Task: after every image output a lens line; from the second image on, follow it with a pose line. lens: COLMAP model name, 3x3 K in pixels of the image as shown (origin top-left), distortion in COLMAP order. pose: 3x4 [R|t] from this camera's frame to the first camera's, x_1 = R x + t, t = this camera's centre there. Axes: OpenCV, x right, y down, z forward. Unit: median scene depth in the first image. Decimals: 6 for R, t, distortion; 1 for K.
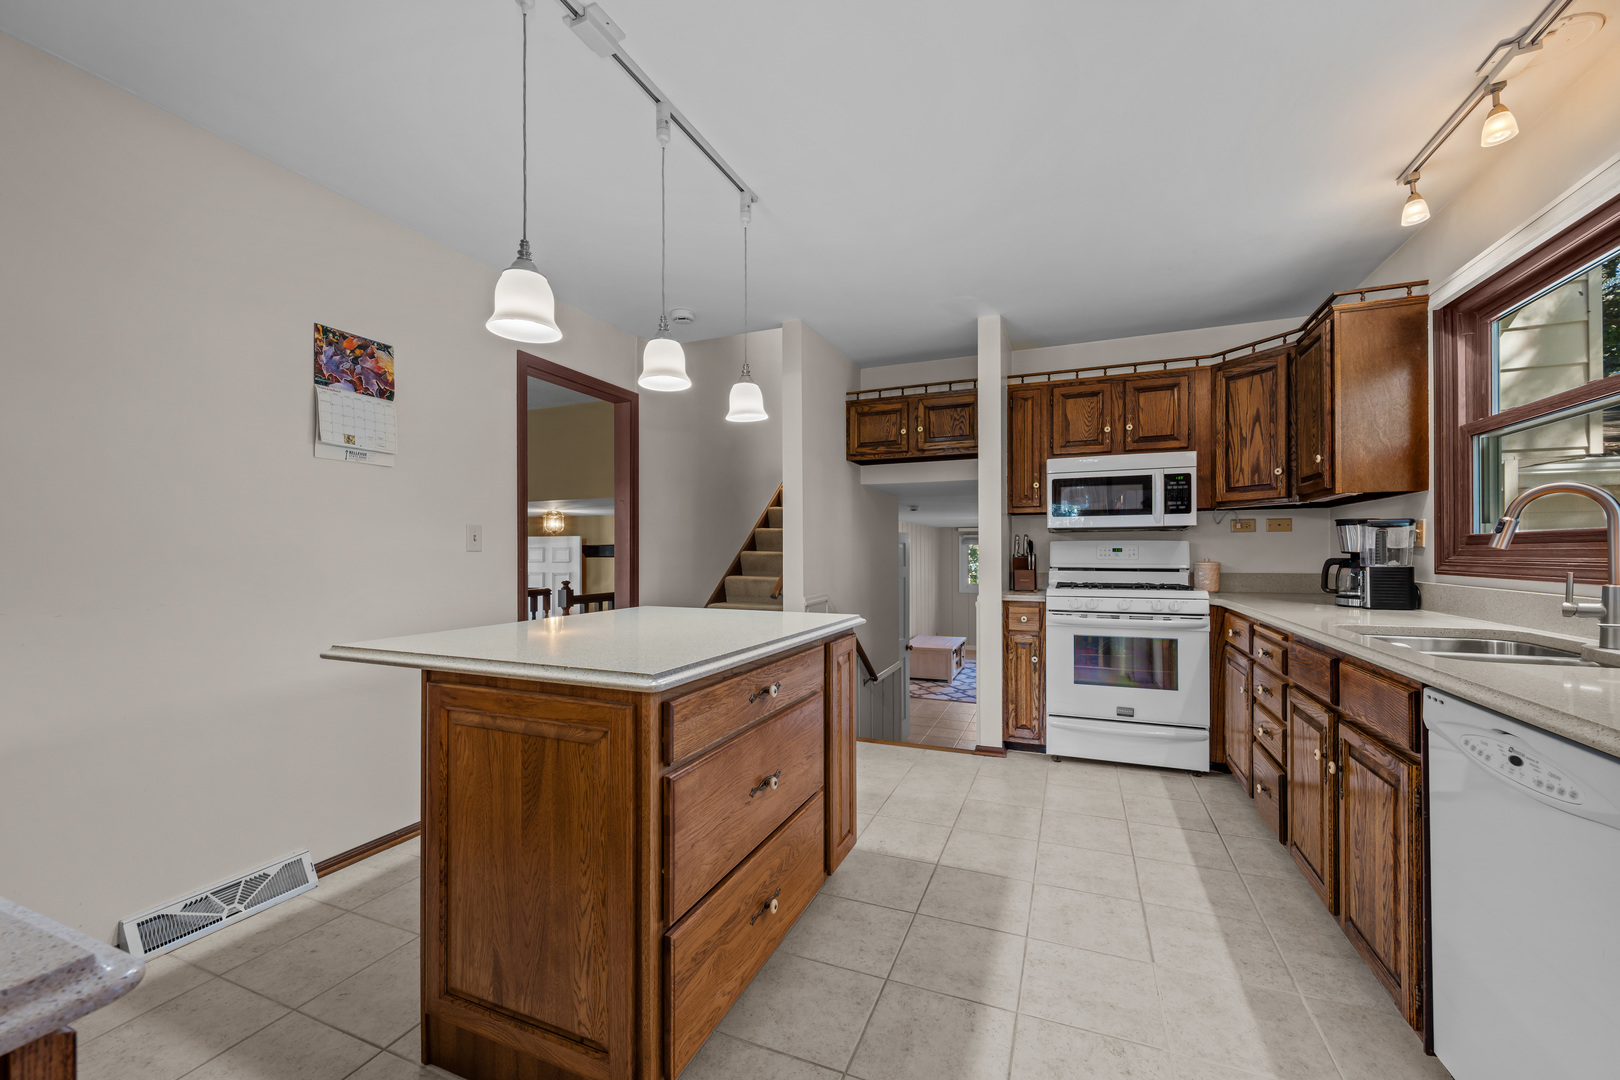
lens RADIAL K [[641.6, 0, 810.7], [0, 641.6, 547.5], [0, 0, 1]] dist [-0.001018, 0.000192]
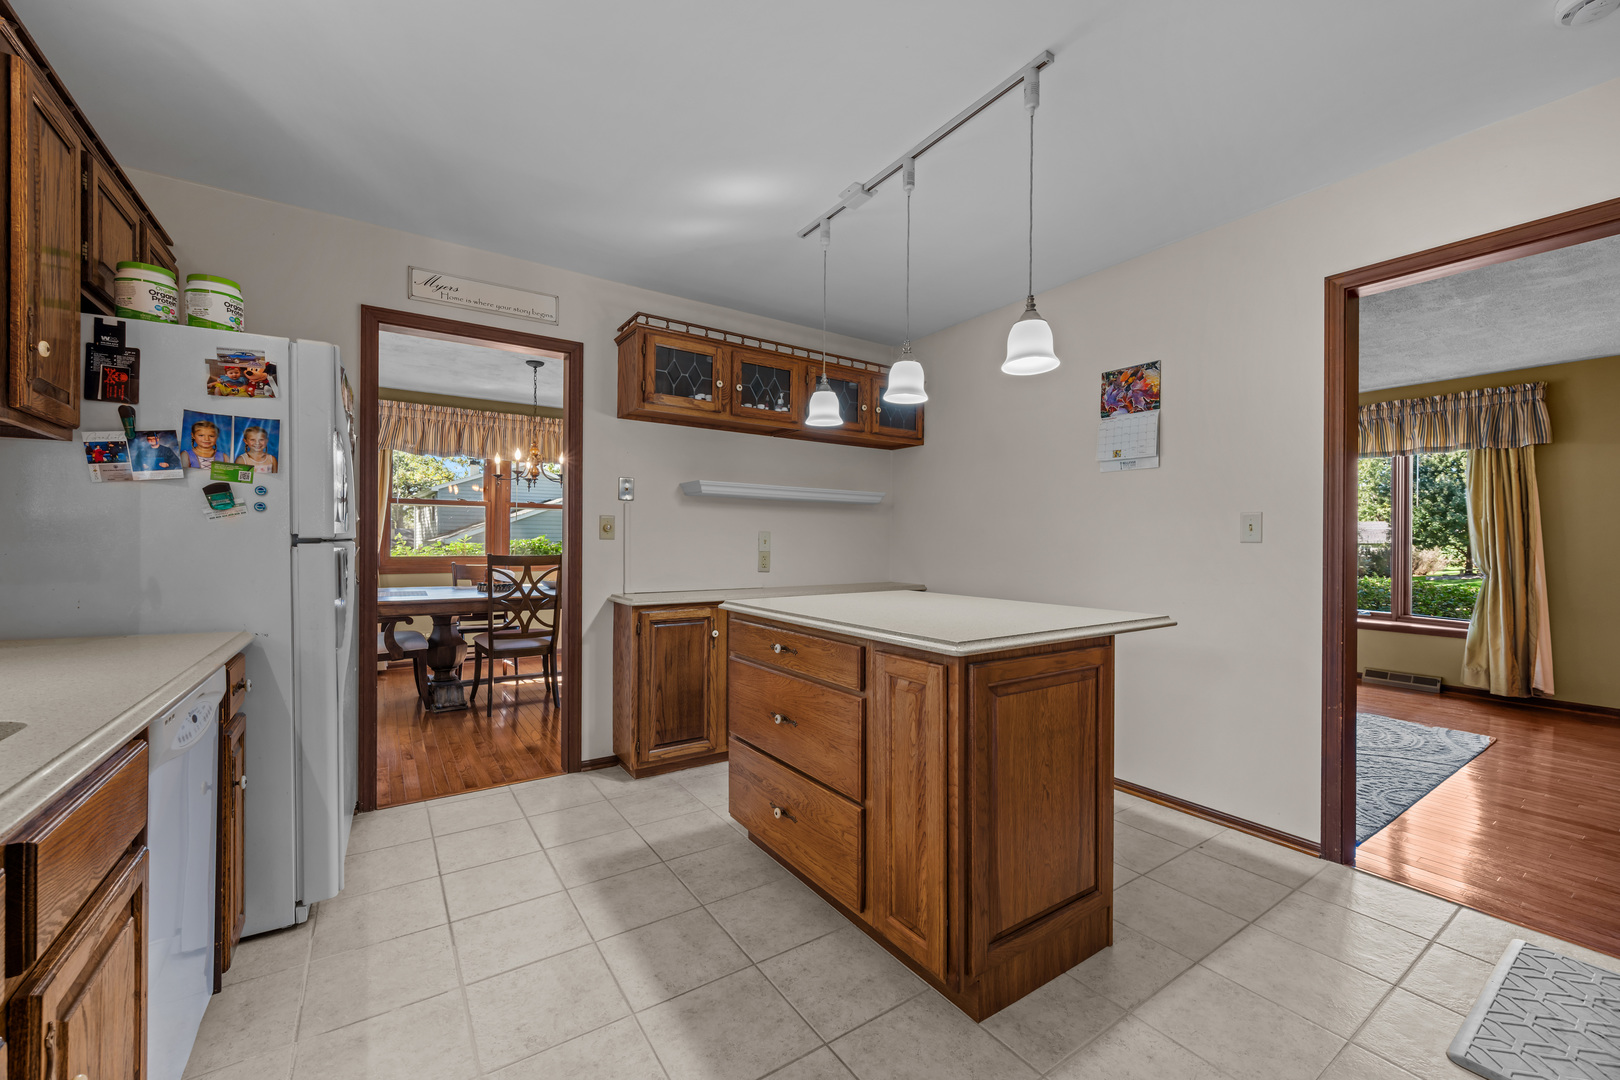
lens RADIAL K [[641.6, 0, 809.9], [0, 641.6, 536.0], [0, 0, 1]] dist [-0.001018, 0.000192]
pose [[-0.547127, -0.005954, -0.837029, 0.672932], [-0.000684, 0.999978, -0.006667, 0.002508], [0.837050, -0.003075, -0.547118, 1.188638]]
